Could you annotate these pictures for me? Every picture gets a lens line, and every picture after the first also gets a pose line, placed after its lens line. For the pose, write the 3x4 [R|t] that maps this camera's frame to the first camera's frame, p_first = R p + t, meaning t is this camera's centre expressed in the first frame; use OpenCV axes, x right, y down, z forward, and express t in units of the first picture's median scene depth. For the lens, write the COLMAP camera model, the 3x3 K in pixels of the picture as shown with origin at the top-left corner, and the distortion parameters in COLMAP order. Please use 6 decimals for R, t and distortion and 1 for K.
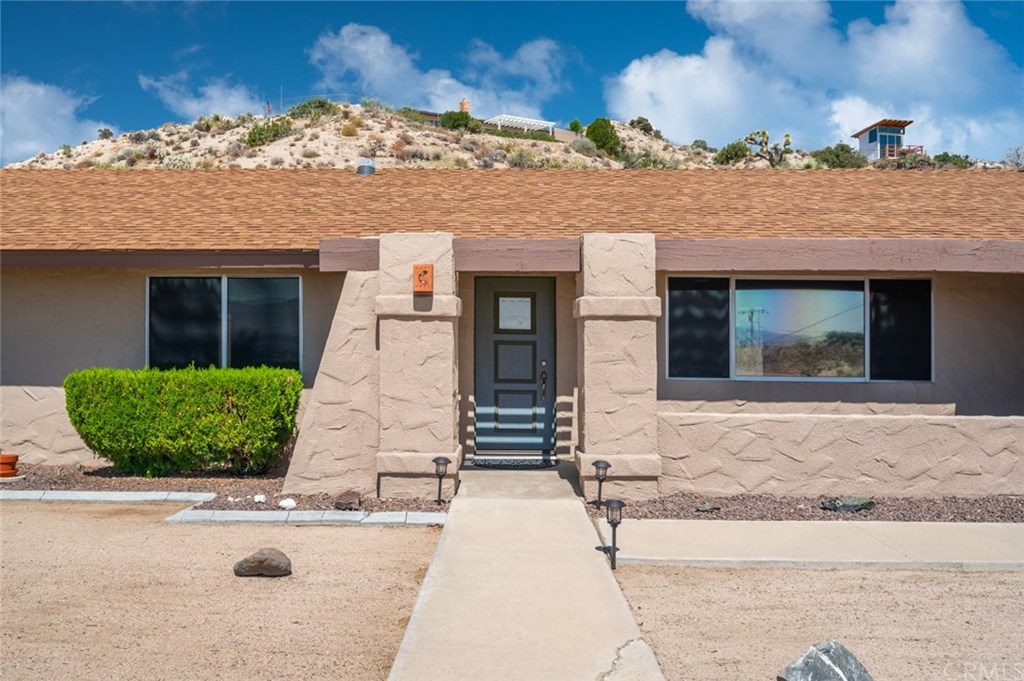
lens RADIAL K [[887.2, 0, 512.0], [0, 887.2, 340.3], [0, 0, 1]] dist [-0.003350, 0.000377]
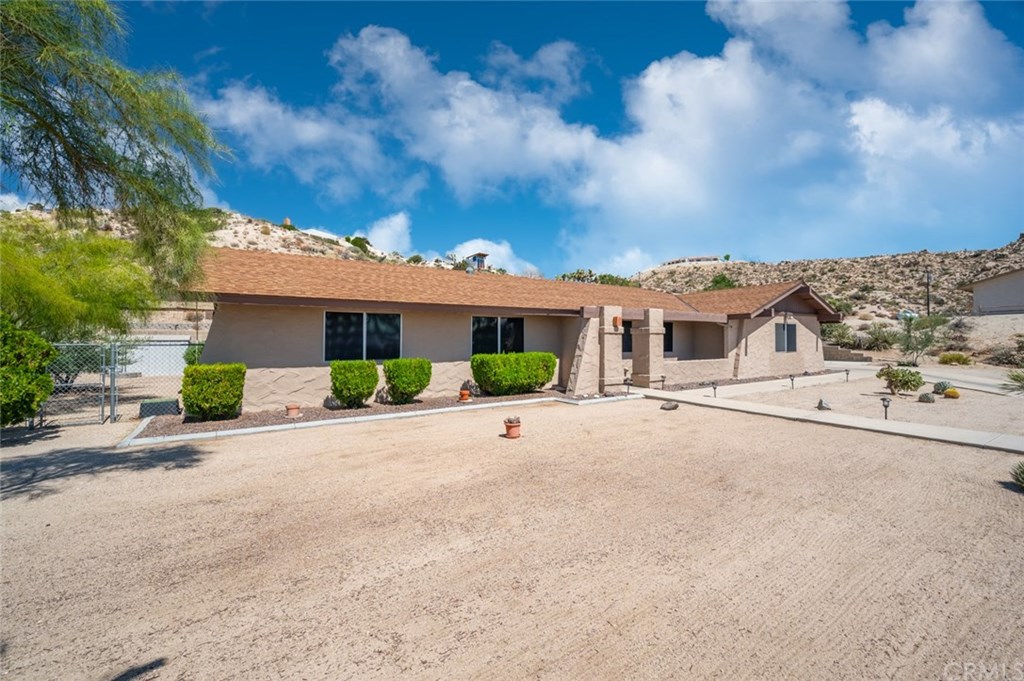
lens RADIAL K [[410.4, 0, 511.9], [0, 410.4, 337.4], [0, 0, 1]] dist [-0.000977, -0.000238]
pose [[0.832946, -0.002370, 0.553350, -1.172578], [0.009930, 0.999894, -0.010665, -0.000568], [-0.553266, 0.014378, 0.832881, 0.012061]]
